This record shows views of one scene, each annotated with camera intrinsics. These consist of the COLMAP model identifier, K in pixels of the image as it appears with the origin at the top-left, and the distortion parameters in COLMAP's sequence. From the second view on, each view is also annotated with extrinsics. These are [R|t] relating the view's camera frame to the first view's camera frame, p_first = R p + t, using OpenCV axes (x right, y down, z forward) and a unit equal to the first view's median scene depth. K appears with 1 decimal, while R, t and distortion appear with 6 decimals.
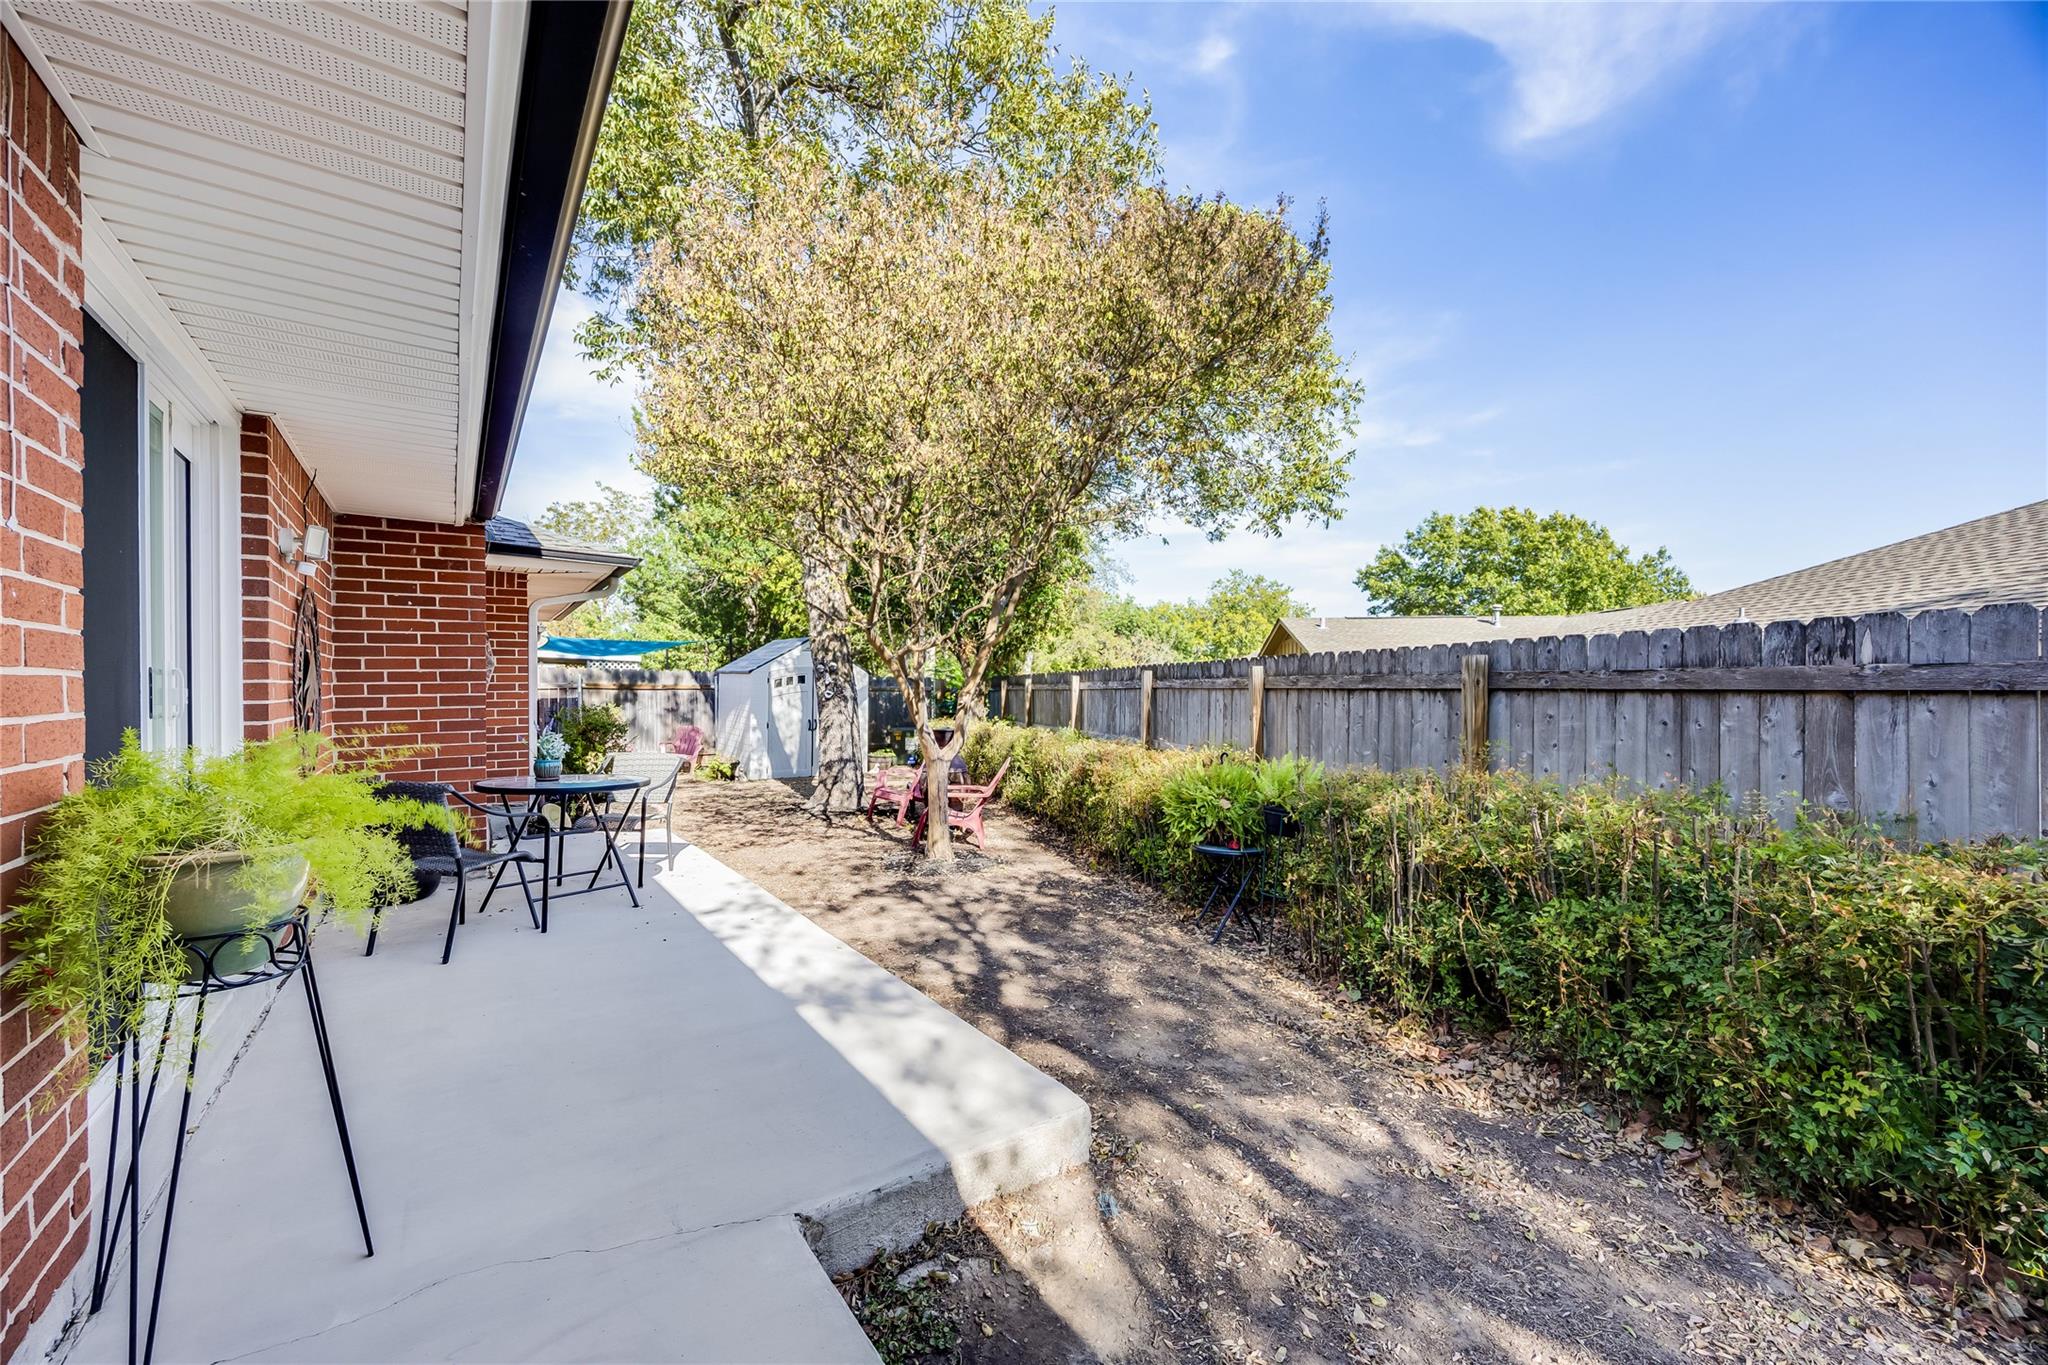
lens RADIAL K [[781.5, 0, 1025.9], [0, 781.5, 692.1], [0, 0, 1]] dist [-0.005123, 0.001939]
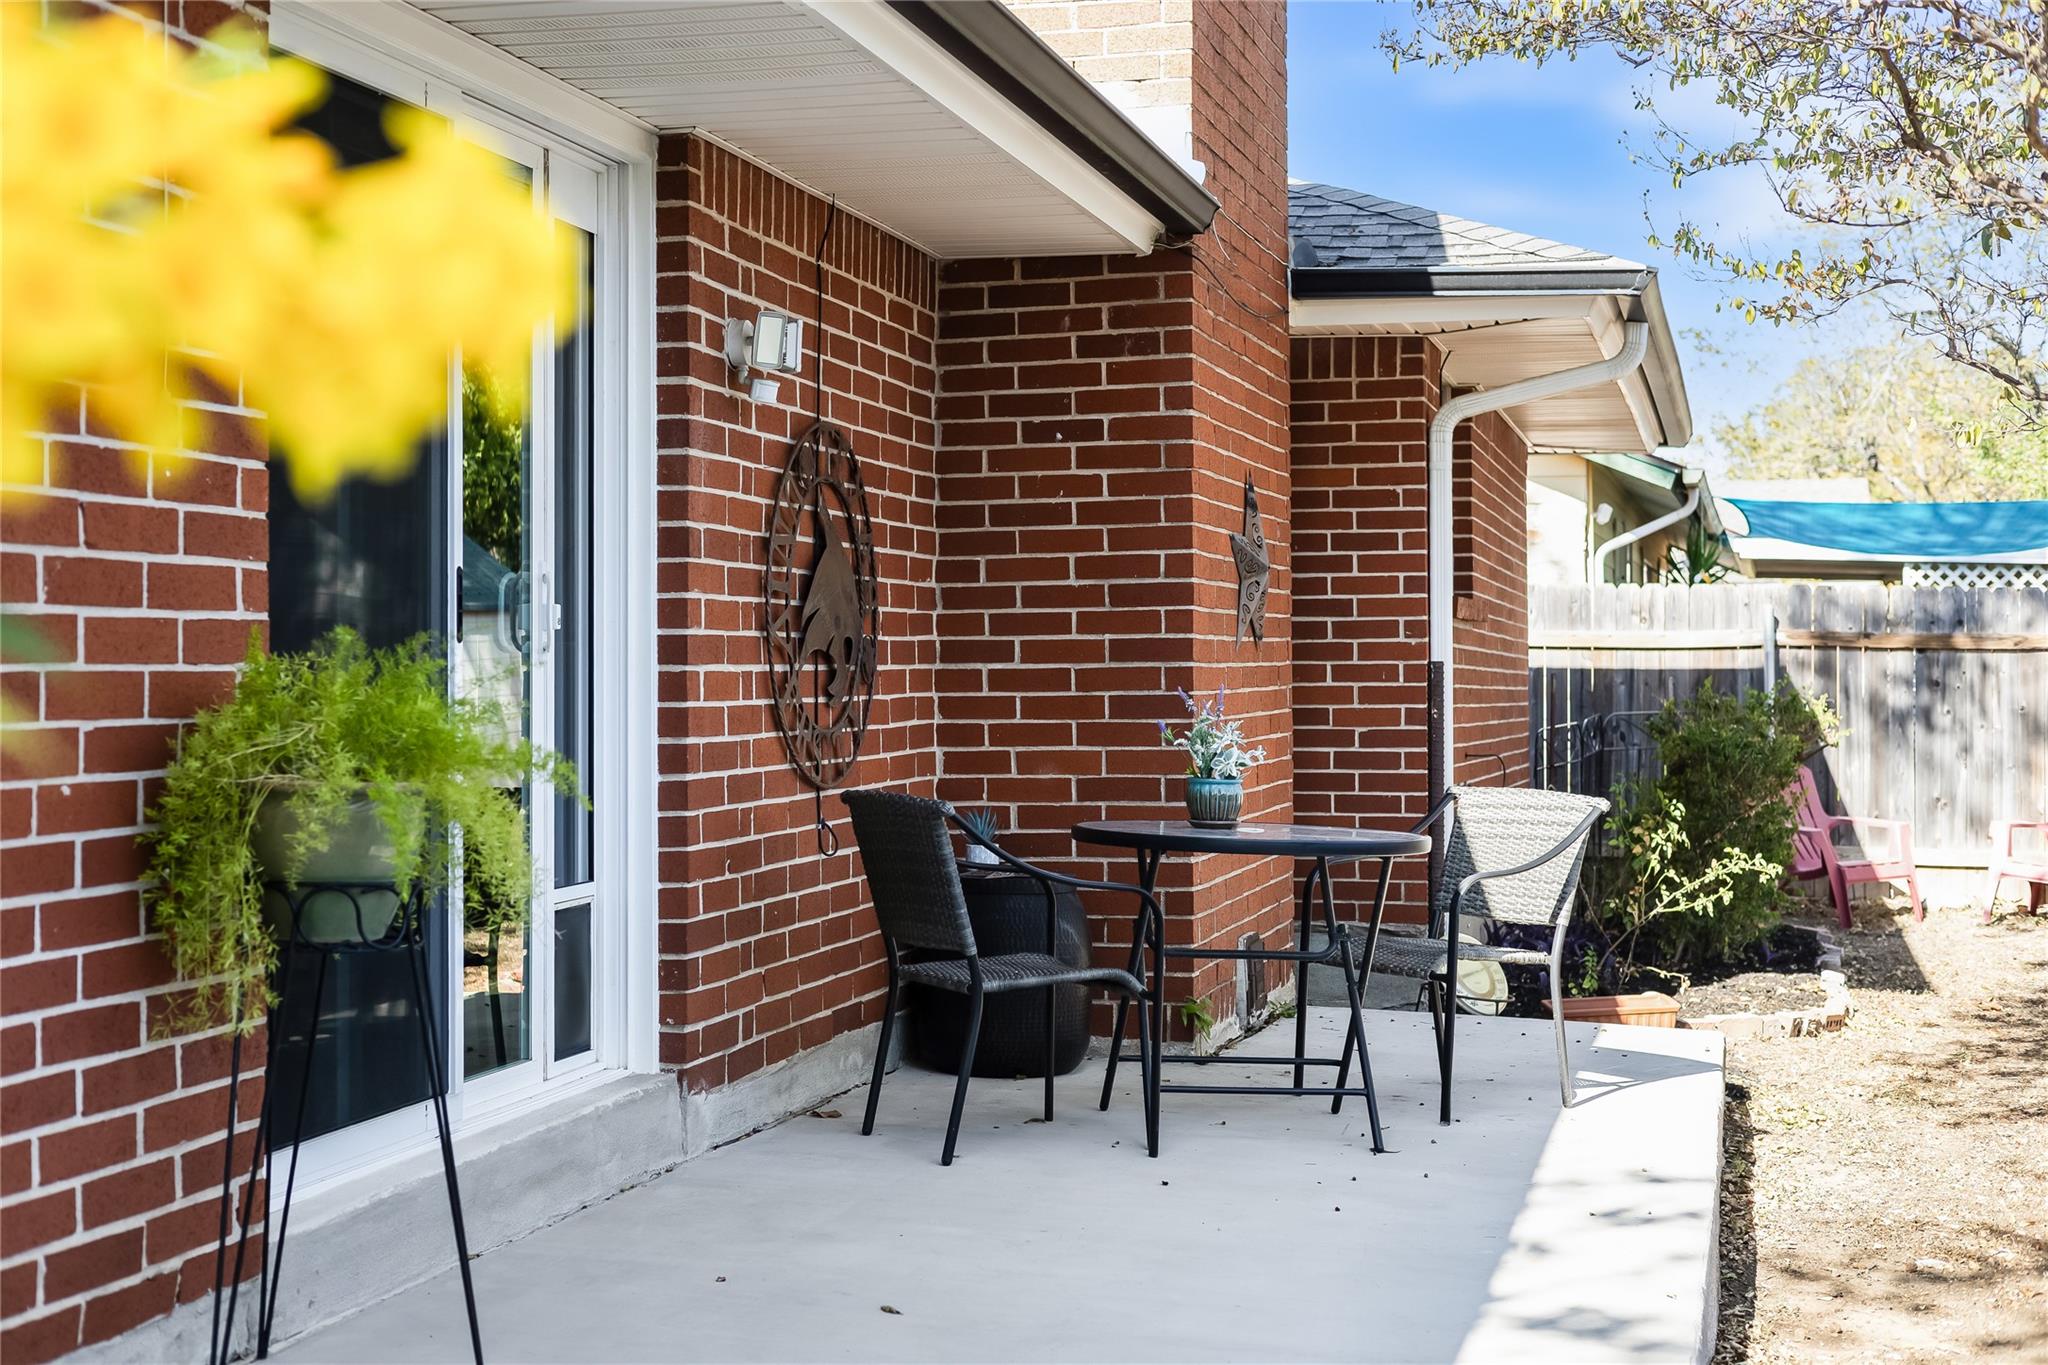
lens RADIAL K [[2879.8, 0, 1015.5], [0, 2879.8, 666.2], [0, 0, 1]] dist [0.042017, 0.000000]
pose [[0.634745, 0.000666, -0.772722, 0.521787], [-0.005344, 0.999980, -0.003527, 0.028375], [0.772704, 0.006368, 0.634735, -0.101336]]
